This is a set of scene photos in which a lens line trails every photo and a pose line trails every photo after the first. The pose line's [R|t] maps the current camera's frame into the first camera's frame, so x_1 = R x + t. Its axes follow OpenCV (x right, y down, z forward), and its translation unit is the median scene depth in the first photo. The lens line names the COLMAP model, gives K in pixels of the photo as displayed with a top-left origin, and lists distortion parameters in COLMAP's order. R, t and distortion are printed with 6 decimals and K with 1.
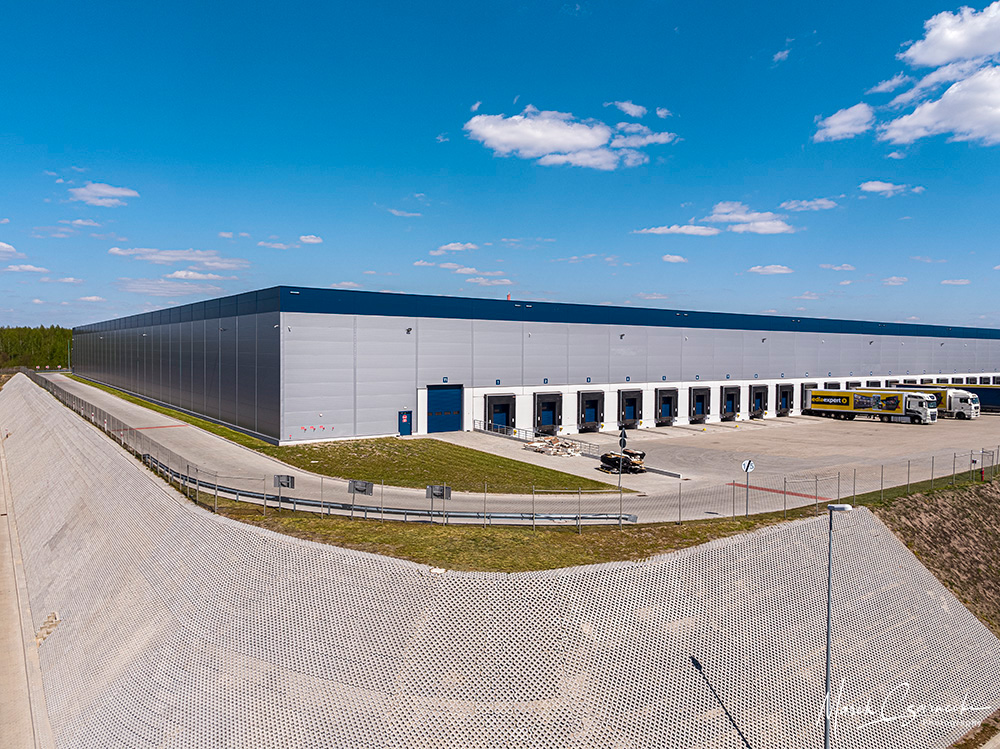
lens RADIAL K [[704.6, 0, 498.0], [0, 704.6, 376.4], [0, 0, 1]] dist [0.016448, -0.011564]
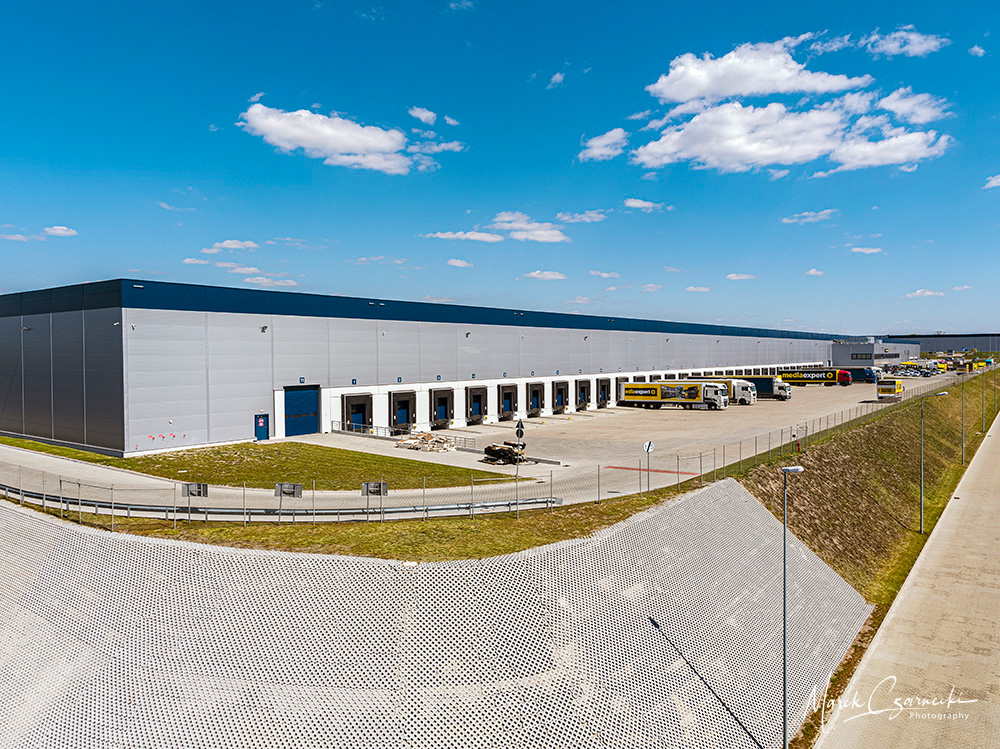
lens RADIAL K [[704.6, 0, 491.9], [0, 704.6, 372.5], [0, 0, 1]] dist [0.016448, -0.011564]
pose [[0.956696, -0.020595, 0.290358, -0.110158], [0.023372, 0.999708, -0.006100, 0.006121], [-0.290148, 0.012622, 0.956899, 0.004929]]
